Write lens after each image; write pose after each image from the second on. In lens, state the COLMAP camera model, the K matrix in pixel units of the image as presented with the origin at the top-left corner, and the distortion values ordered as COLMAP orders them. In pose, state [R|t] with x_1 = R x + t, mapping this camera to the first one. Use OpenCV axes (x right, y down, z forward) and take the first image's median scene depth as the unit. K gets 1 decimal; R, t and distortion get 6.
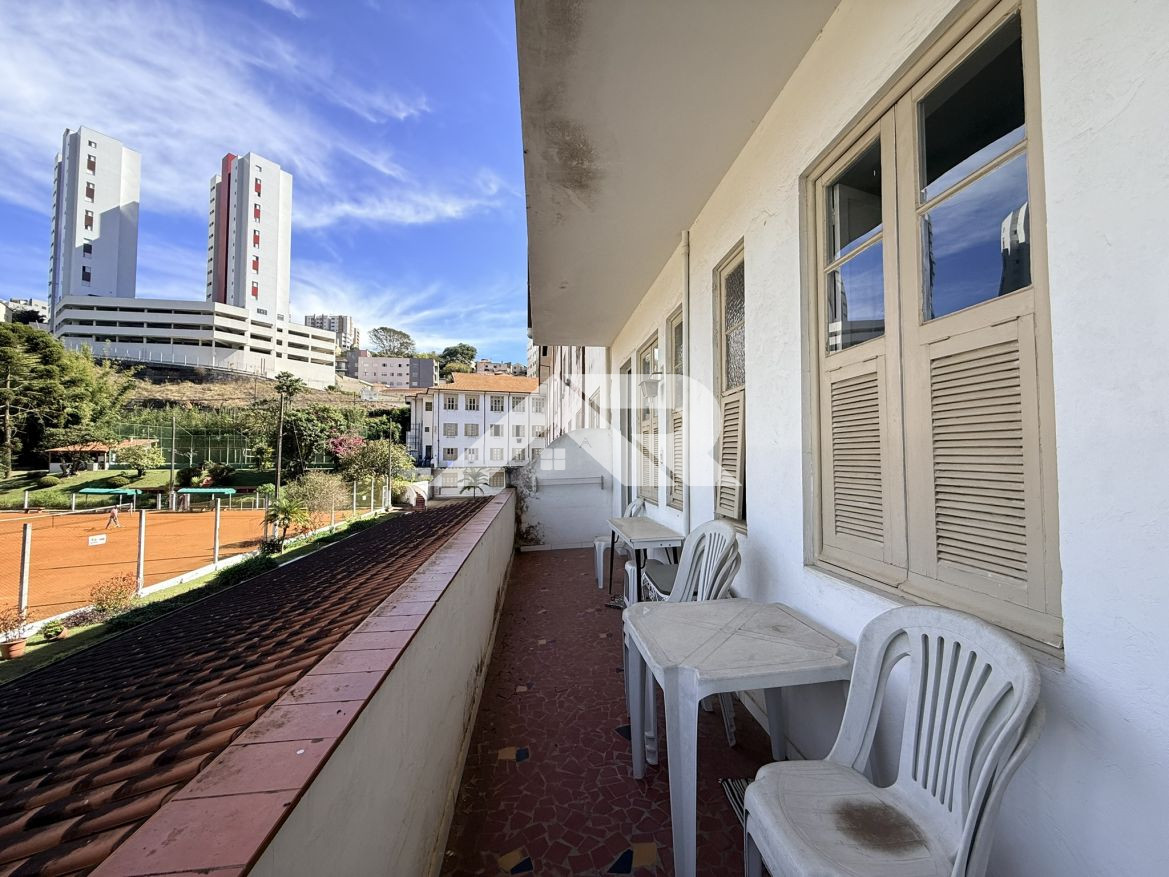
lens RADIAL K [[468.3, 0, 559.2], [0, 468.3, 437.0], [0, 0, 1]] dist [0.016839, -0.000097]
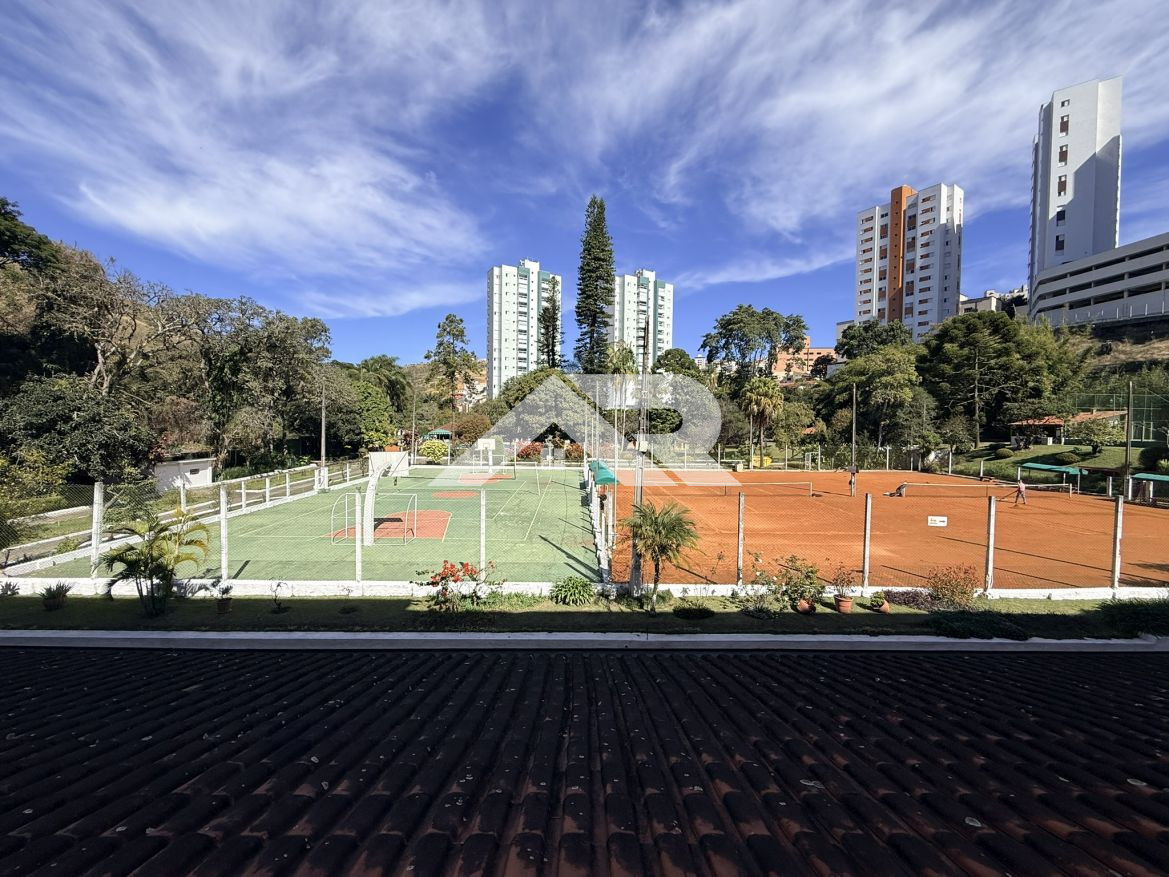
lens RADIAL K [[463.2, 0, 589.4], [0, 463.2, 434.3], [0, 0, 1]] dist [0.000868, -0.000515]
pose [[-0.031922, 0.021032, -0.999269, -0.012132], [0.030488, 0.999334, 0.020060, 0.001979], [0.999025, -0.029826, -0.032542, 0.106216]]
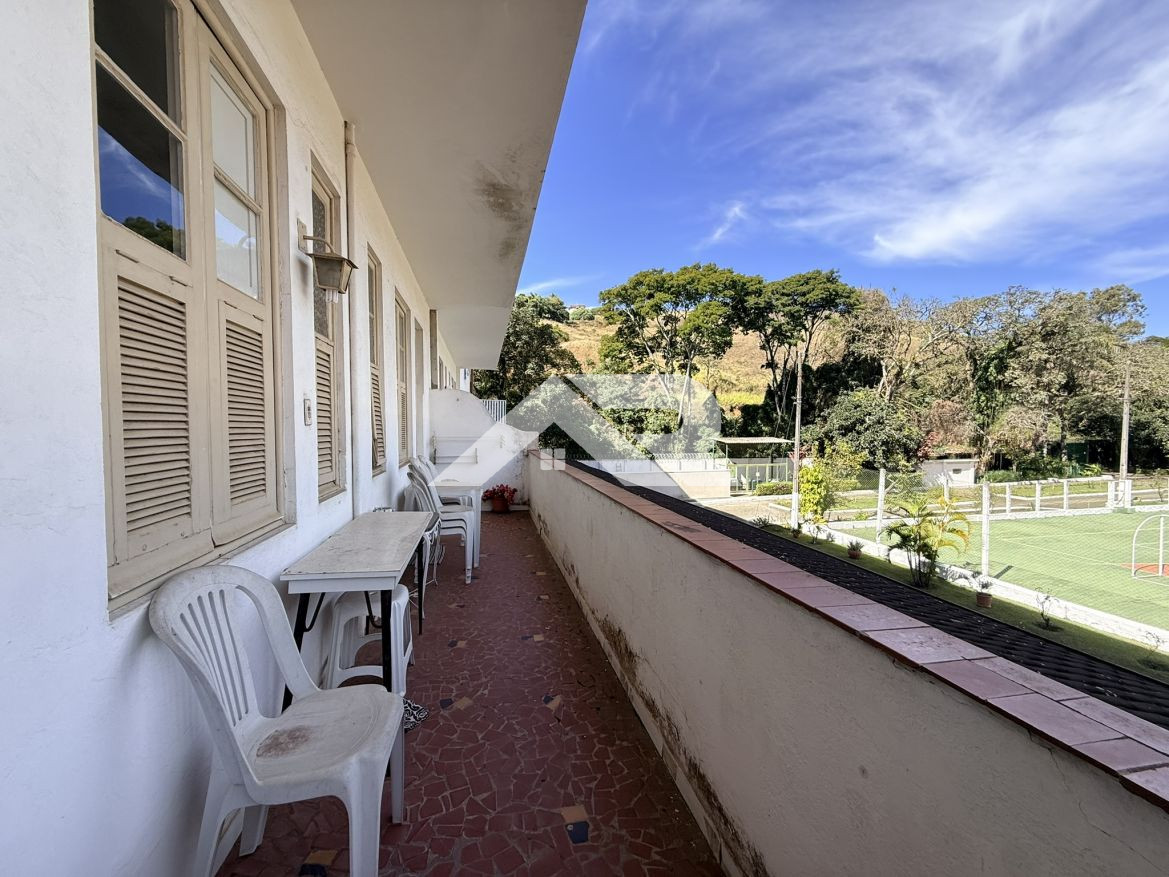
lens RADIAL K [[471.8, 0, 584.5], [0, 471.8, 438.5], [0, 0, 1]] dist [0.016469, -0.000676]
pose [[-0.985755, 0.006174, -0.168072, 0.001437], [0.008398, 0.999886, -0.012524, 0.005888], [0.167976, -0.013757, -0.985695, 0.117817]]
